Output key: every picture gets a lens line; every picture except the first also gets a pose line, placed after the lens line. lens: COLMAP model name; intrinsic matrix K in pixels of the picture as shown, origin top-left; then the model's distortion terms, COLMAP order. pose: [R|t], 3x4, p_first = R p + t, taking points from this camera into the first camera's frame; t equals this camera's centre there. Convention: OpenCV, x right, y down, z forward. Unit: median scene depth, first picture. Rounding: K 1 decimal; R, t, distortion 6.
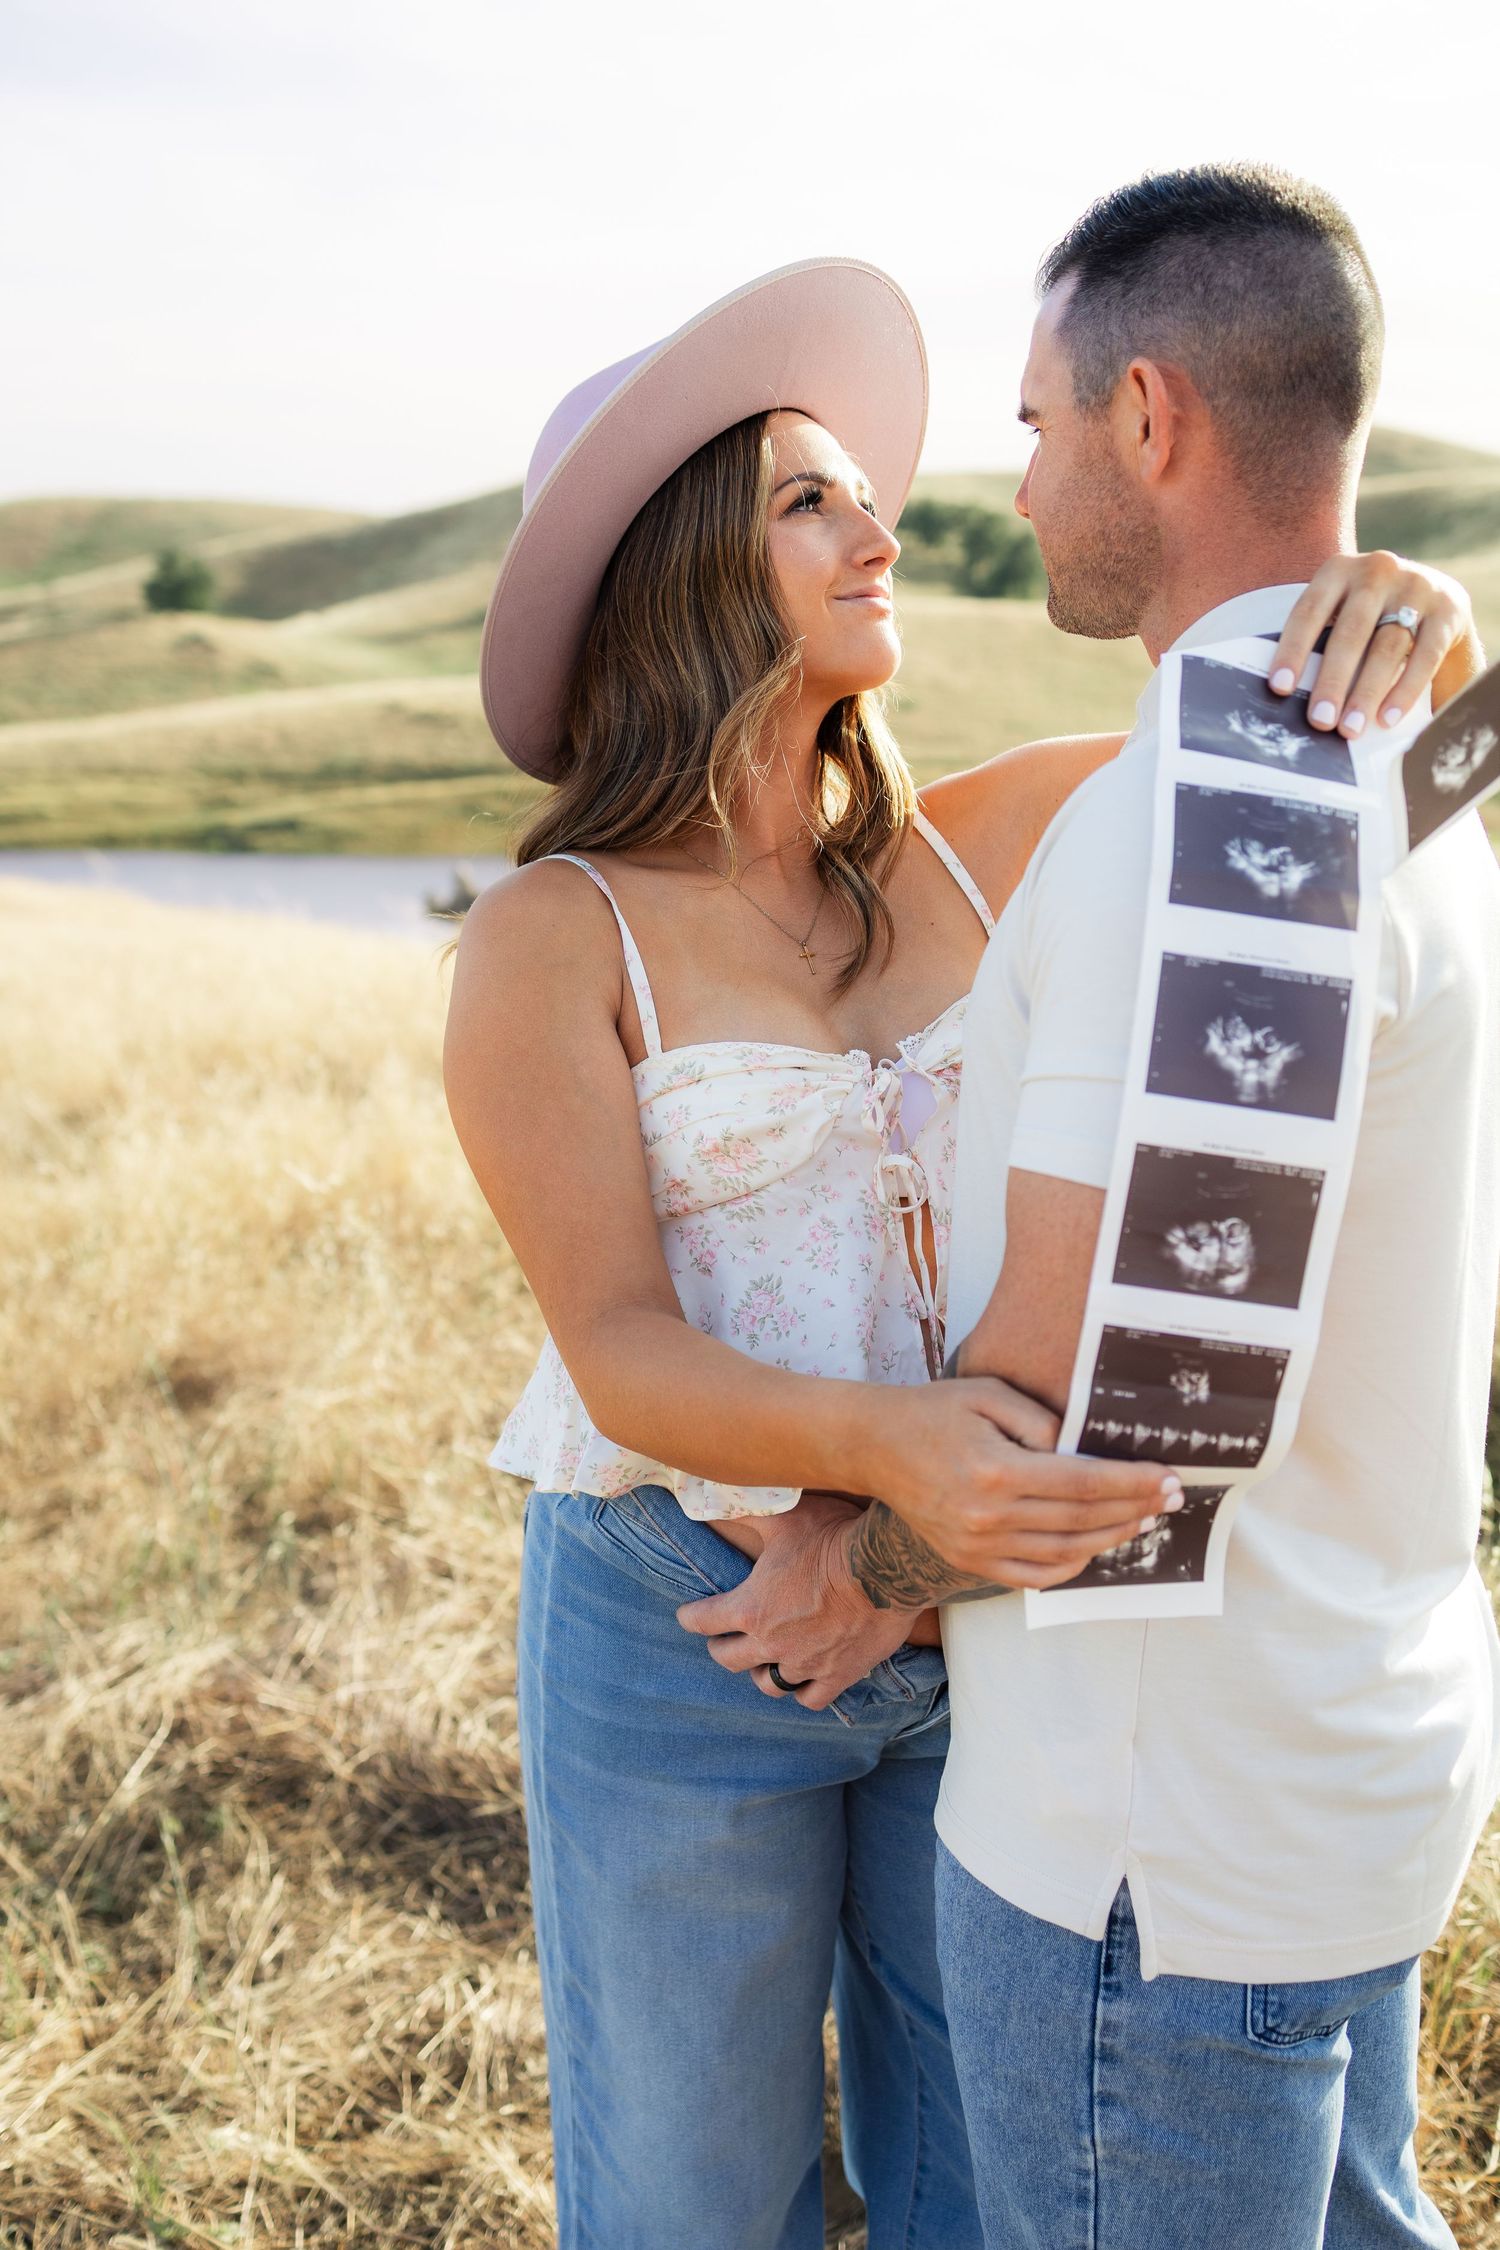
lens RADIAL K [[2215.6, 0, 748.8], [0, 2215.6, 1123.3], [0, 0, 1]] dist [-0.002461, 0.000000]
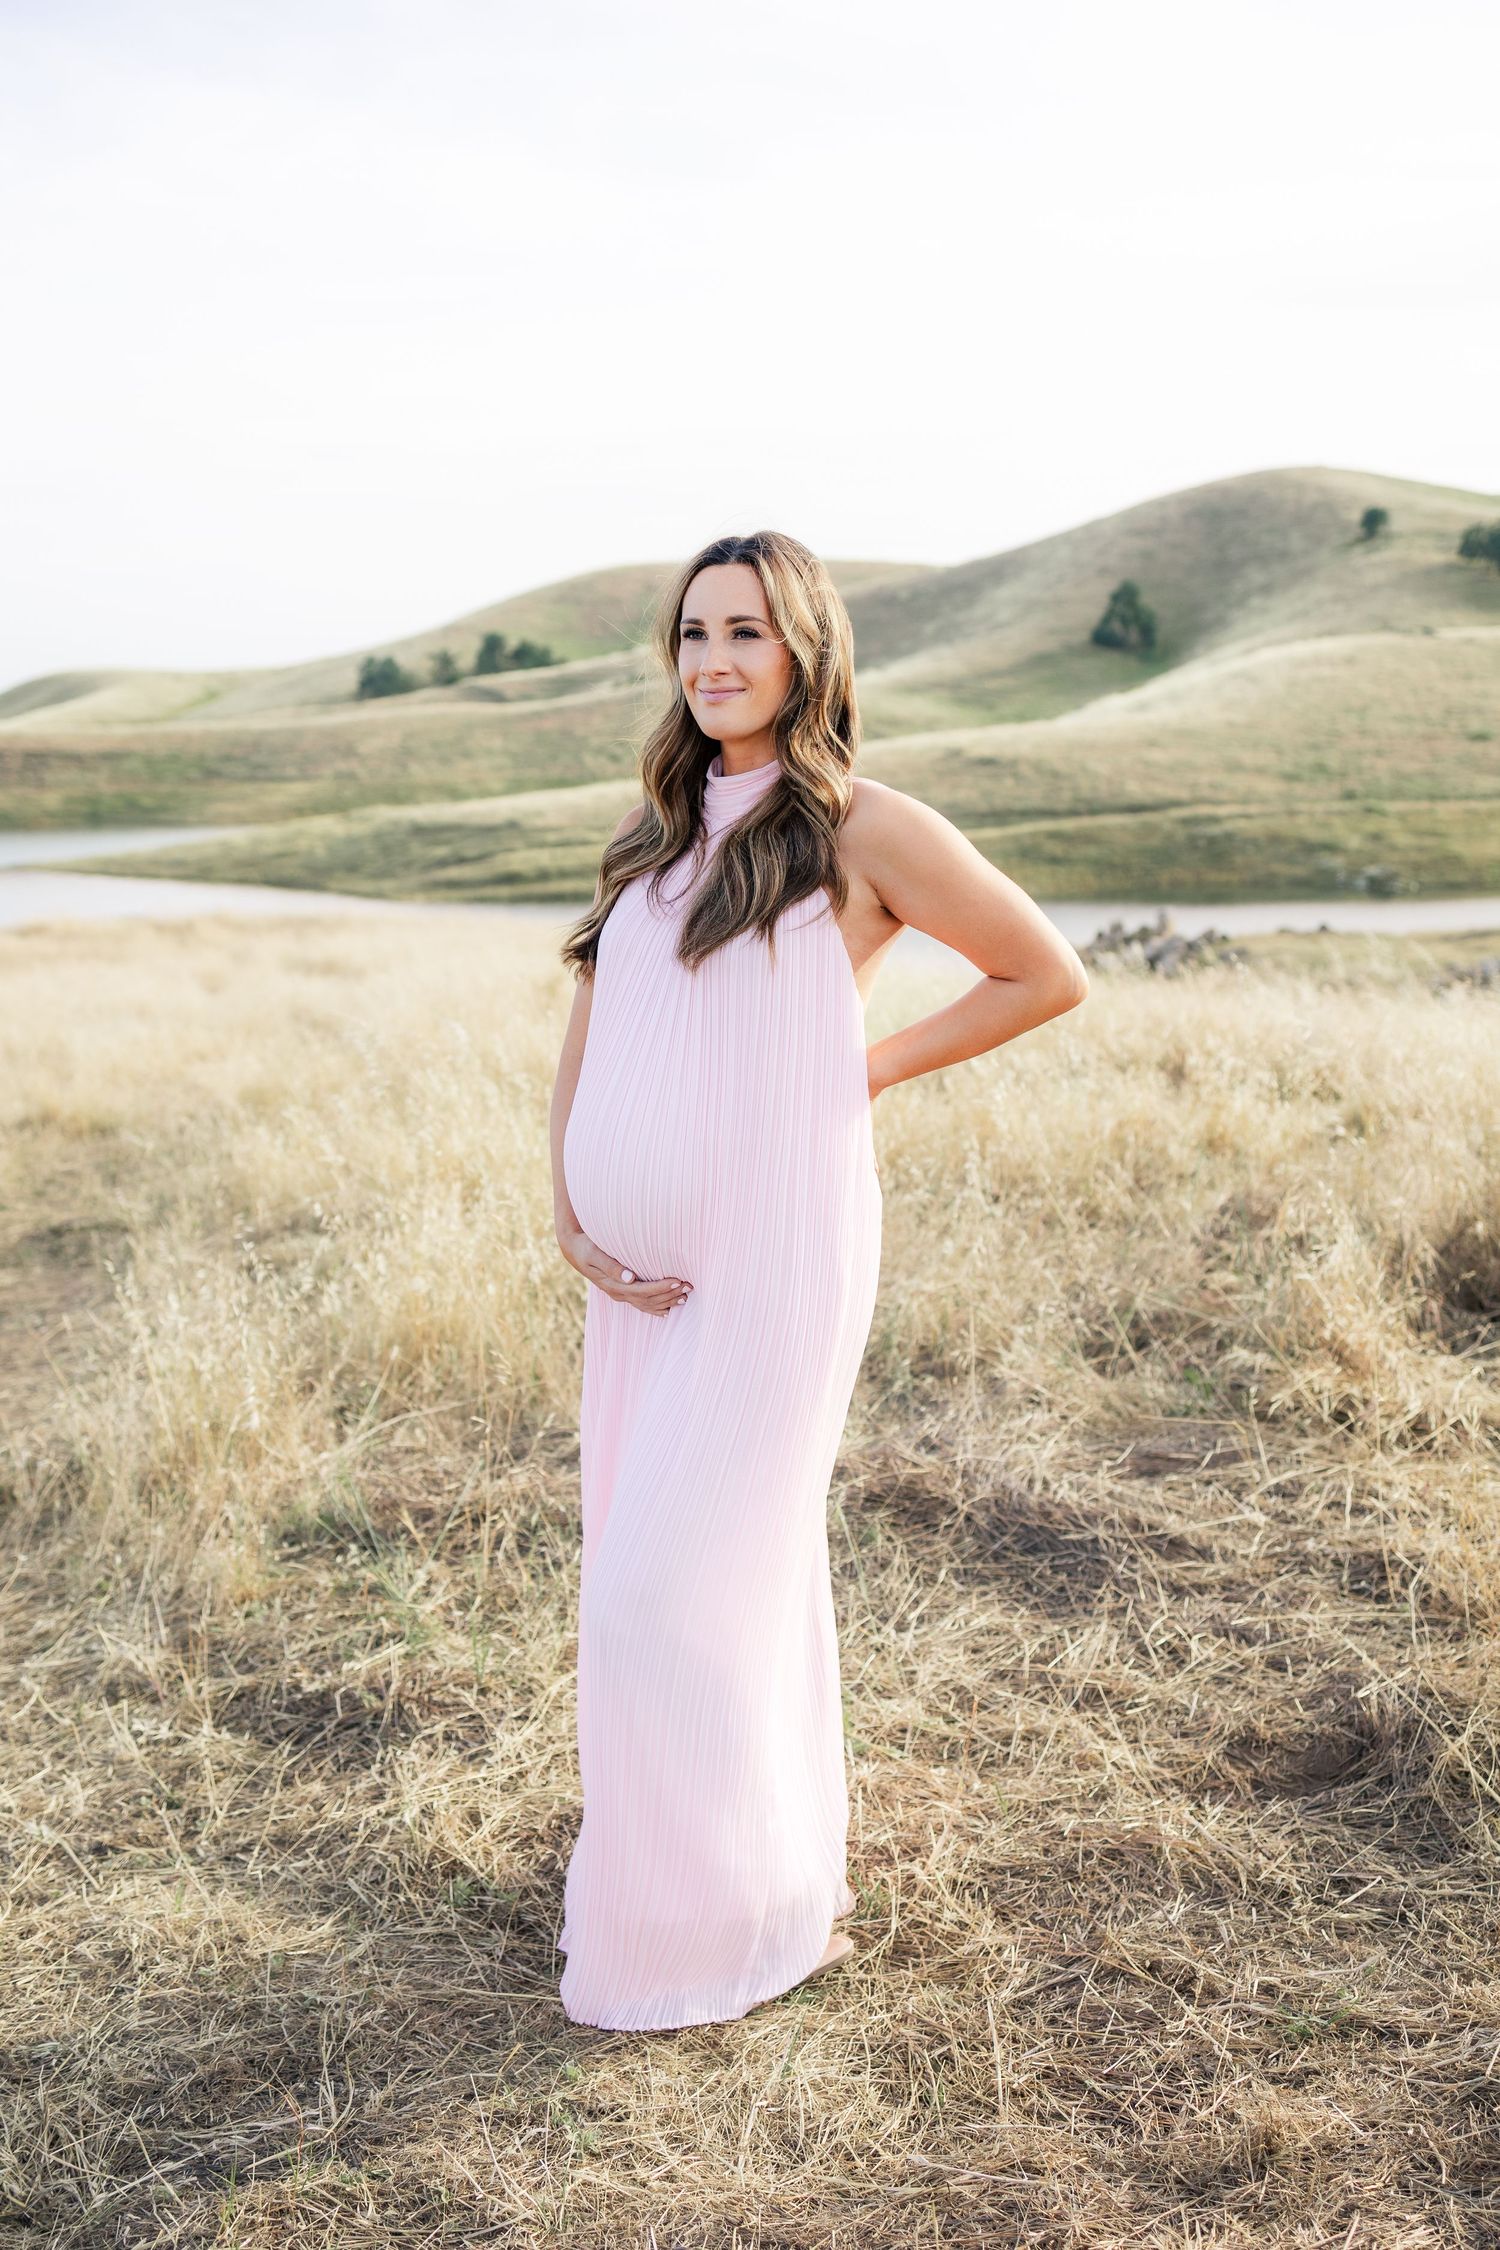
lens RADIAL K [[2215.6, 0, 752.2], [0, 2215.6, 1125.5], [0, 0, 1]] dist [-0.002461, 0.000000]
pose [[0.970033, 0.008839, -0.242814, 0.015630], [-0.013685, 0.999739, -0.018276, 0.091545], [0.242589, 0.021051, 0.969901, -0.331196]]
